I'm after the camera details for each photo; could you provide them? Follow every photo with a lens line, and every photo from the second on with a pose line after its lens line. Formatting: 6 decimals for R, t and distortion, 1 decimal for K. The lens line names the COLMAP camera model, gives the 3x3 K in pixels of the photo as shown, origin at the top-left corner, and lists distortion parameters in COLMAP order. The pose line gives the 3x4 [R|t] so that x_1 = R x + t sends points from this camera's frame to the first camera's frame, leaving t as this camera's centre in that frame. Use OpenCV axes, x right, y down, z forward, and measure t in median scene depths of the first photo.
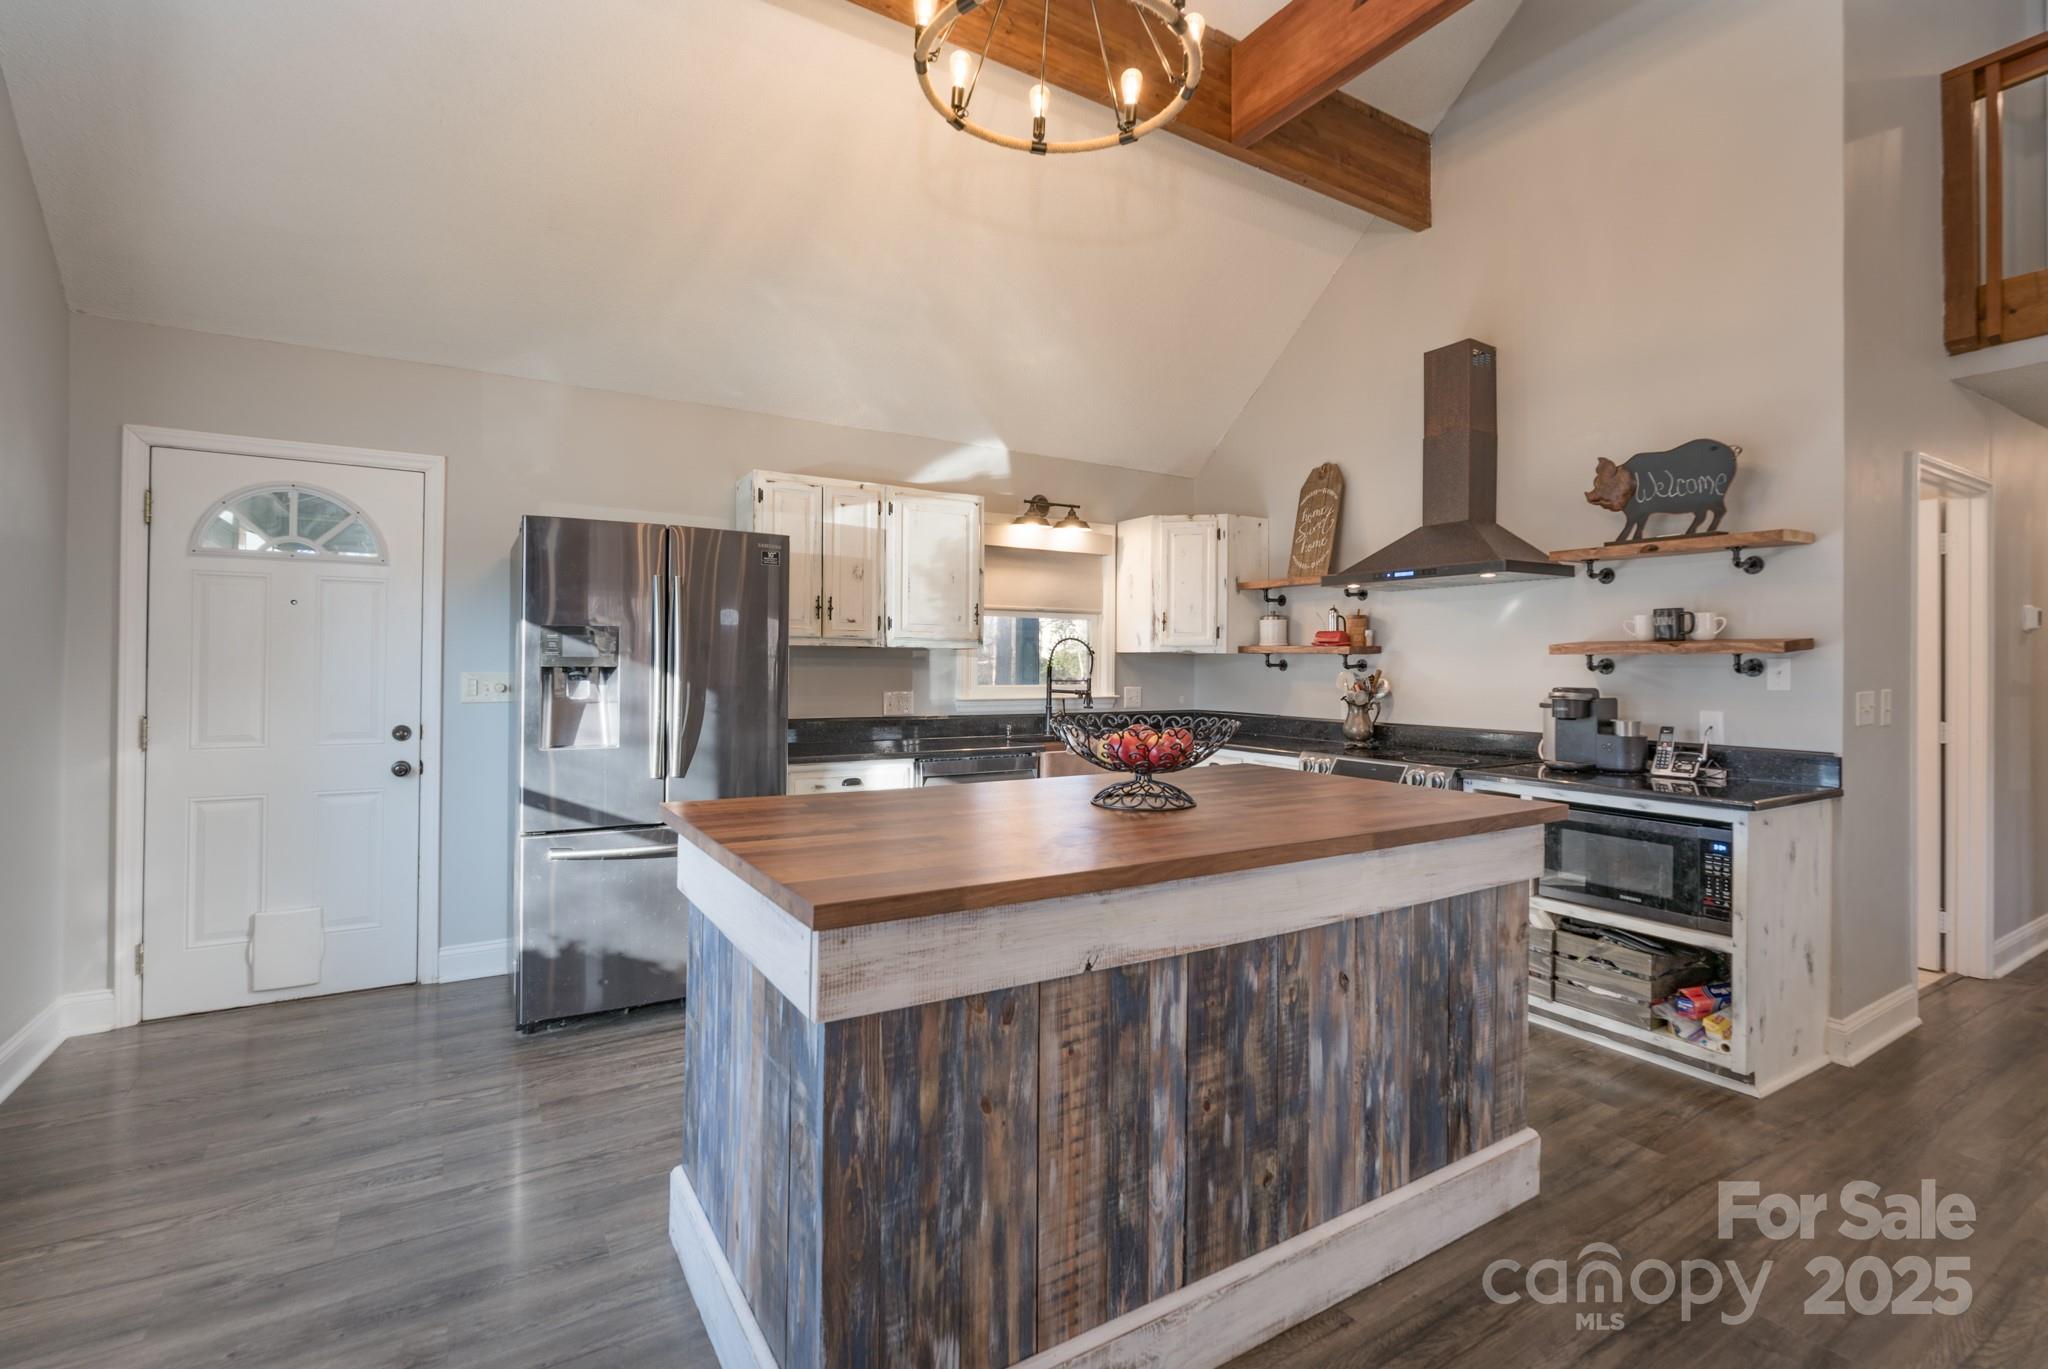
lens RADIAL K [[929.7, 0, 1026.4], [0, 929.7, 658.6], [0, 0, 1]] dist [-0.003478, 0.000499]
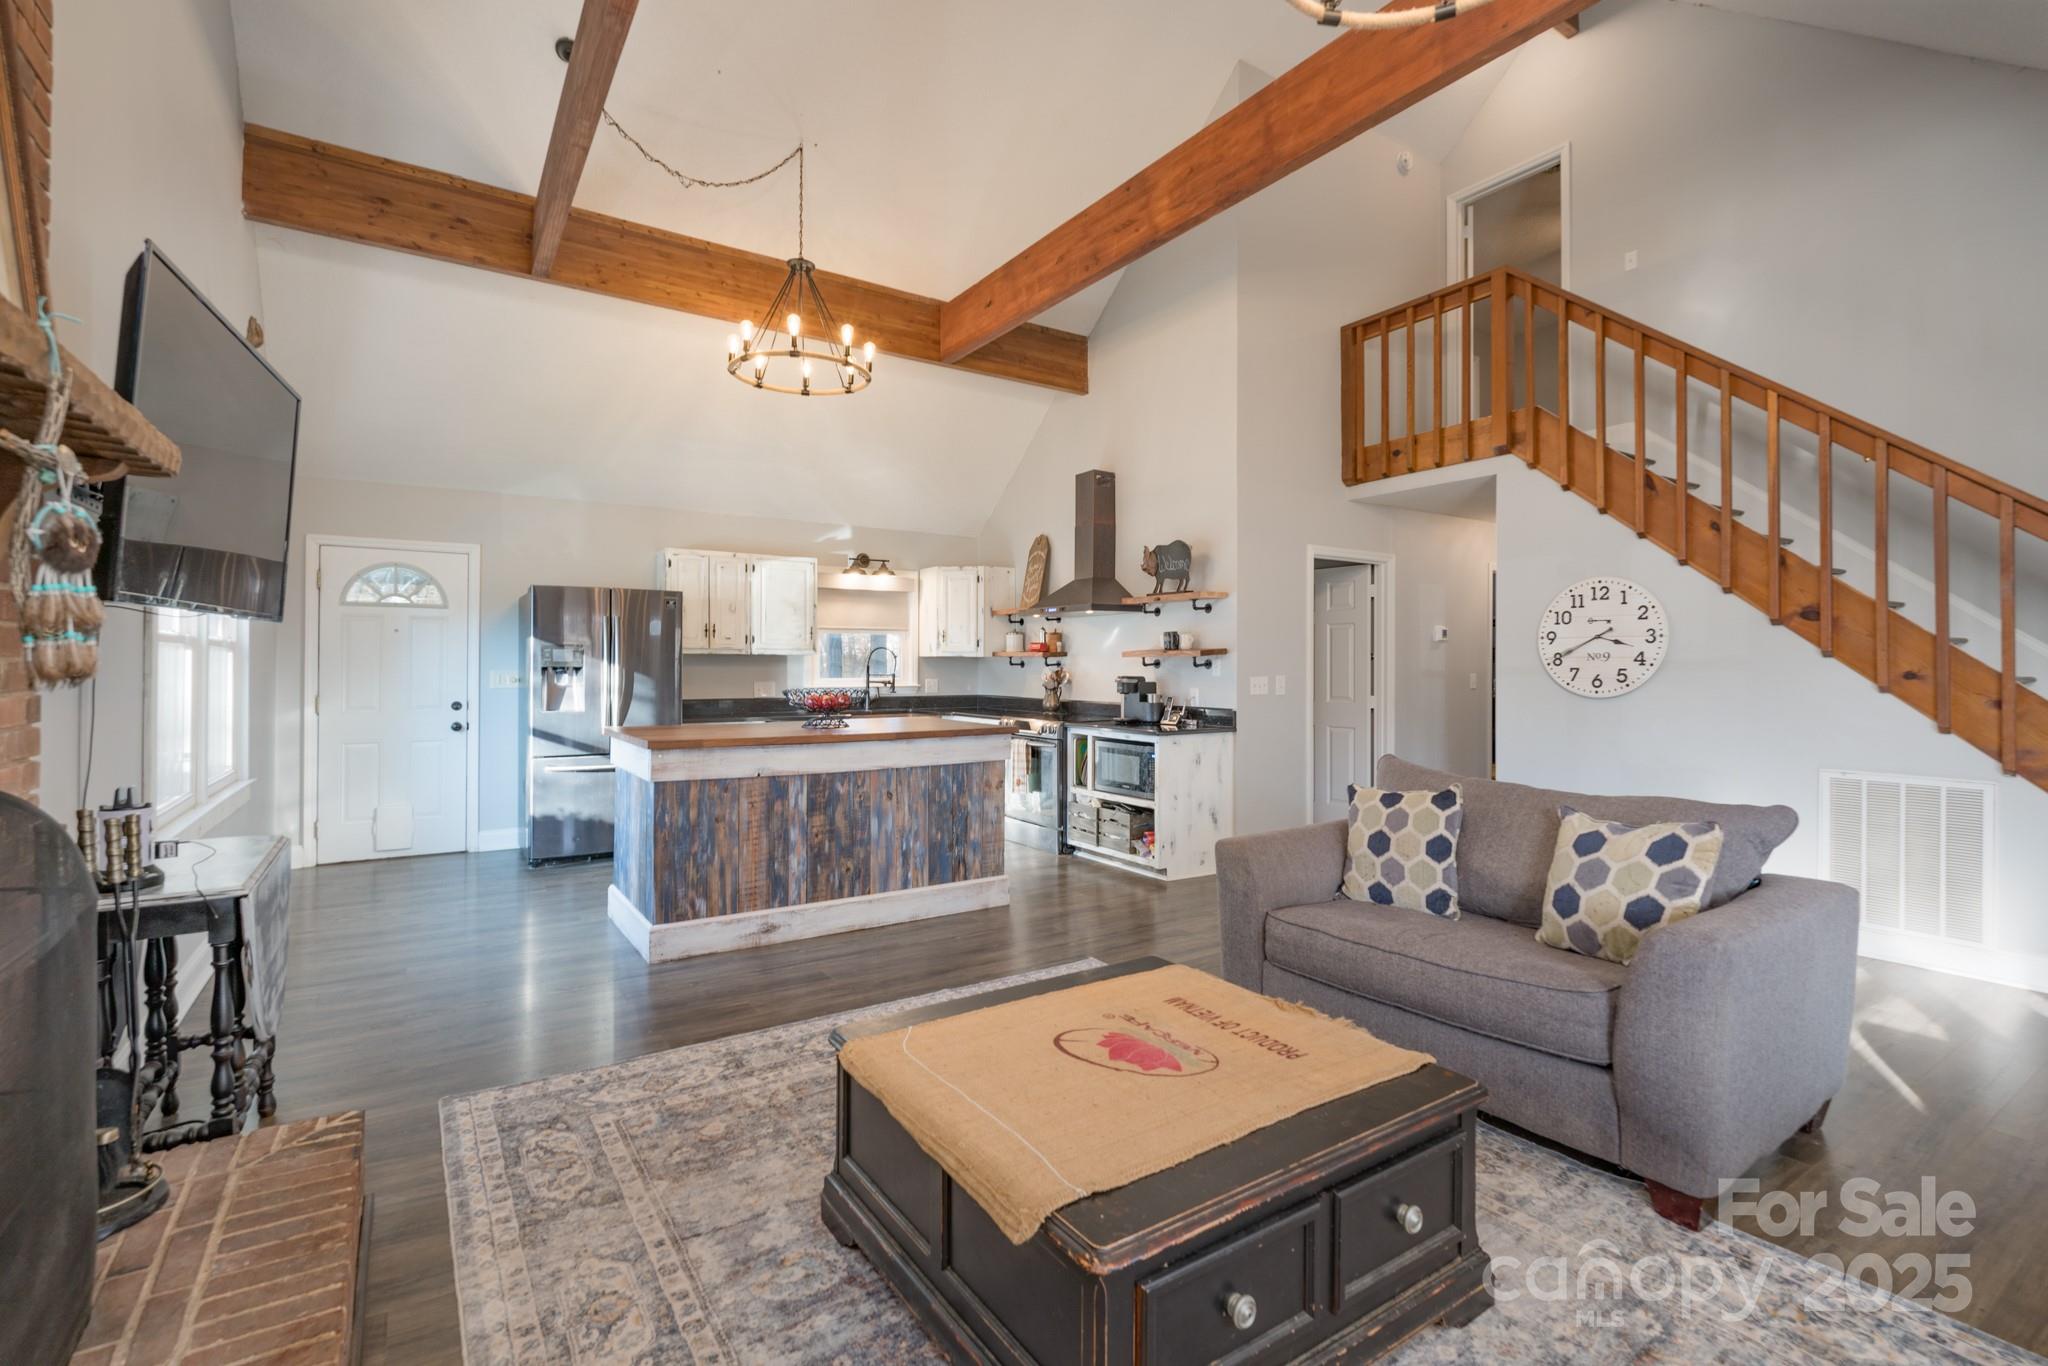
lens RADIAL K [[929.7, 0, 1017.5], [0, 929.7, 654.5], [0, 0, 1]] dist [-0.003478, 0.000499]
pose [[0.999643, -0.005066, 0.026250, 0.294168], [0.005218, 0.999970, -0.005705, -0.000422], [-0.026220, 0.005840, 0.999639, -0.681373]]
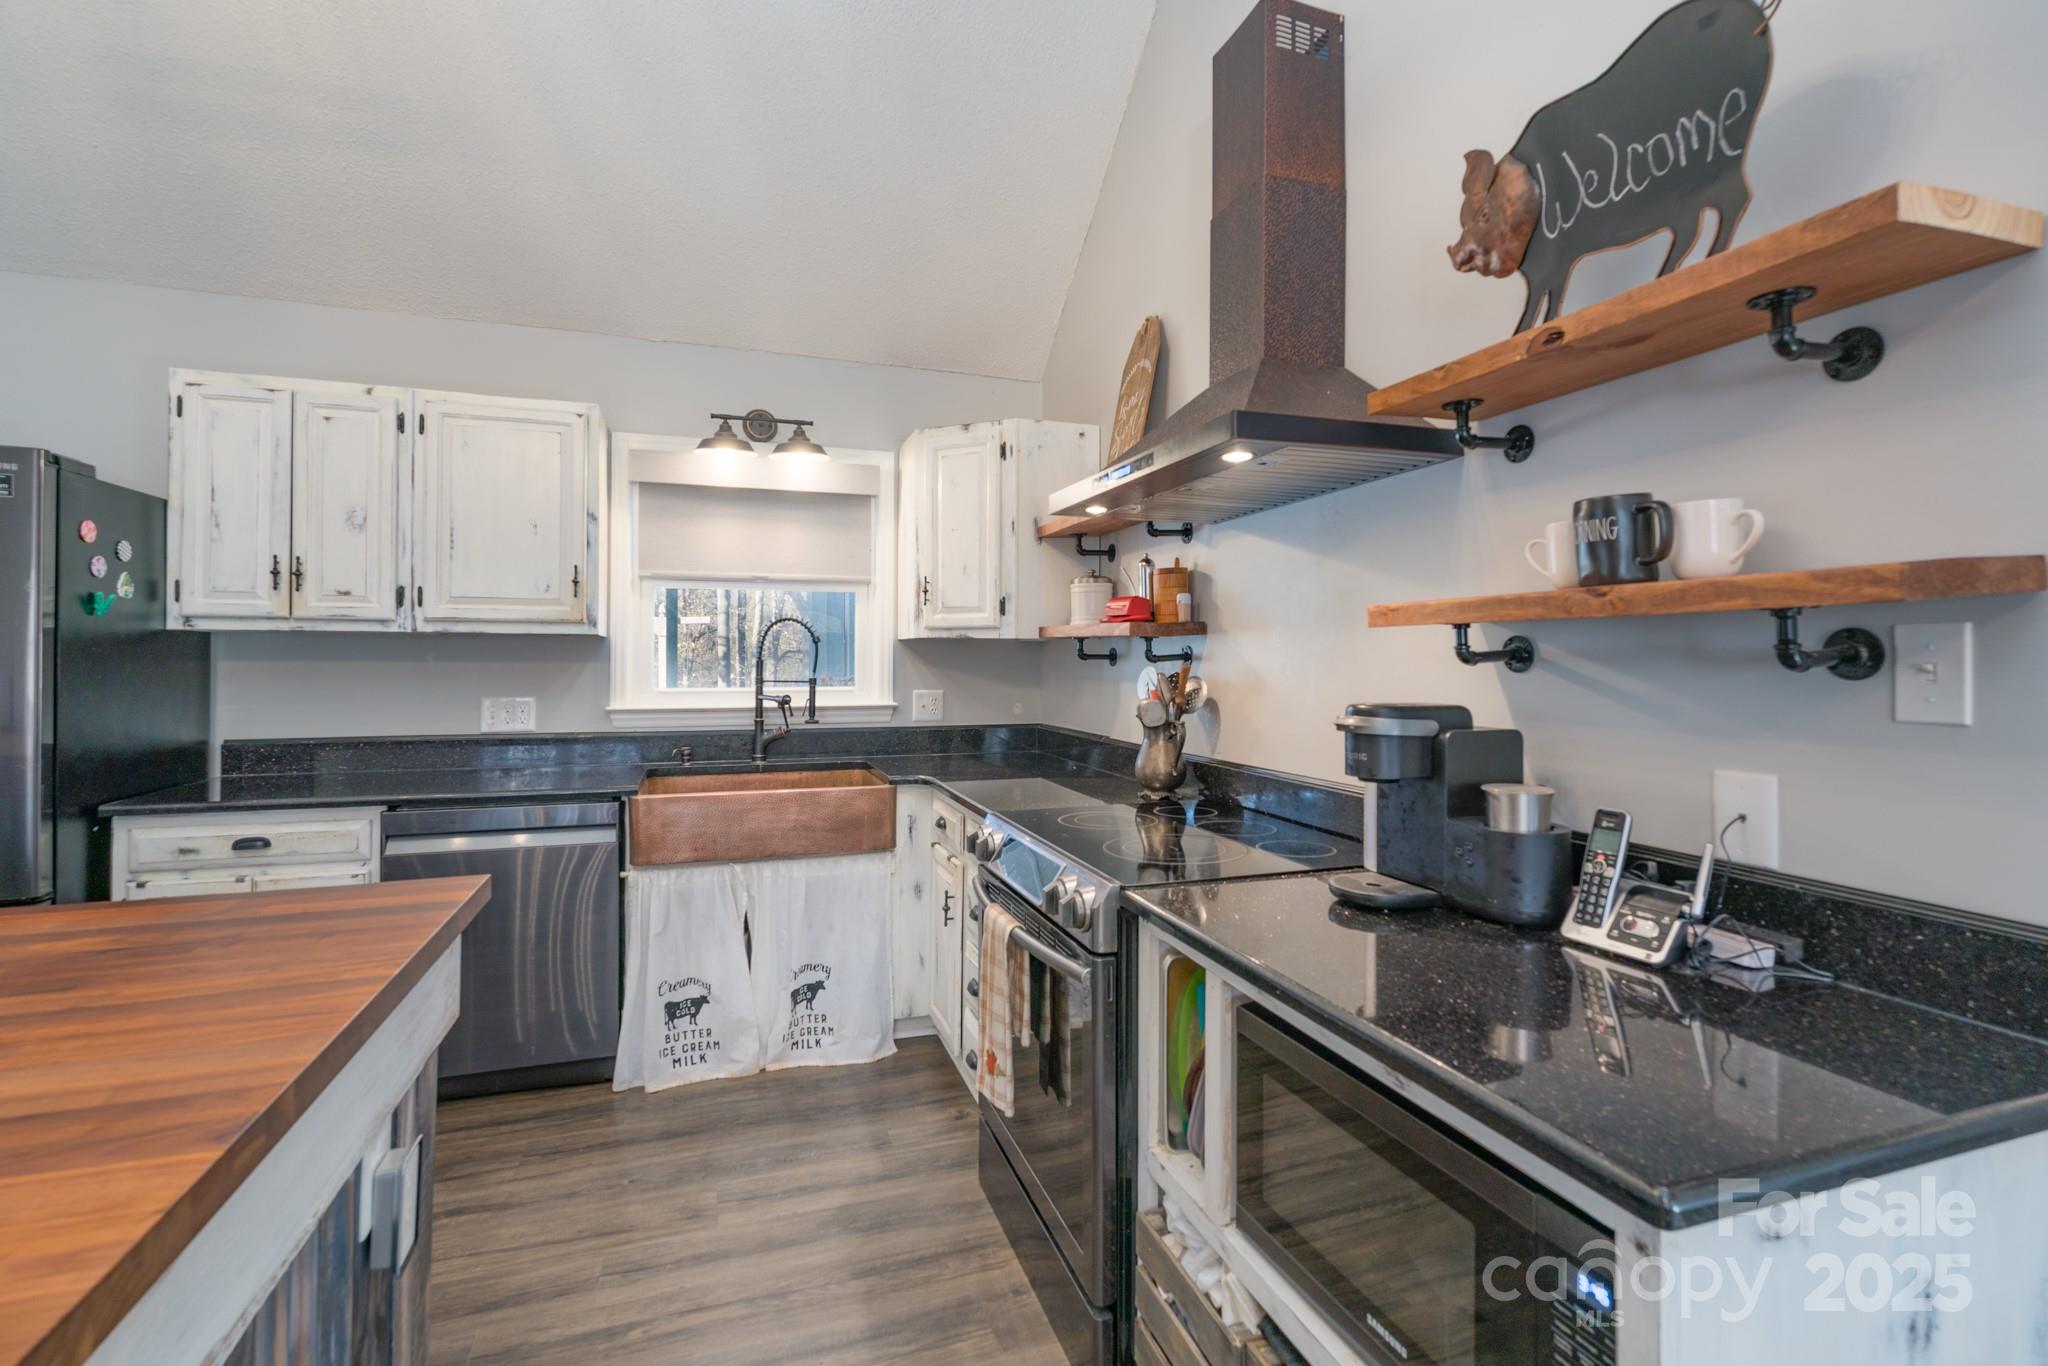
lens RADIAL K [[929.7, 0, 1030.5], [0, 929.7, 654.0], [0, 0, 1]] dist [-0.003478, 0.000499]
pose [[0.976728, -0.006032, -0.214397, 0.459499], [0.005900, 0.999982, -0.001258, 0.007228], [0.214401, -0.000036, 0.976746, 0.492418]]
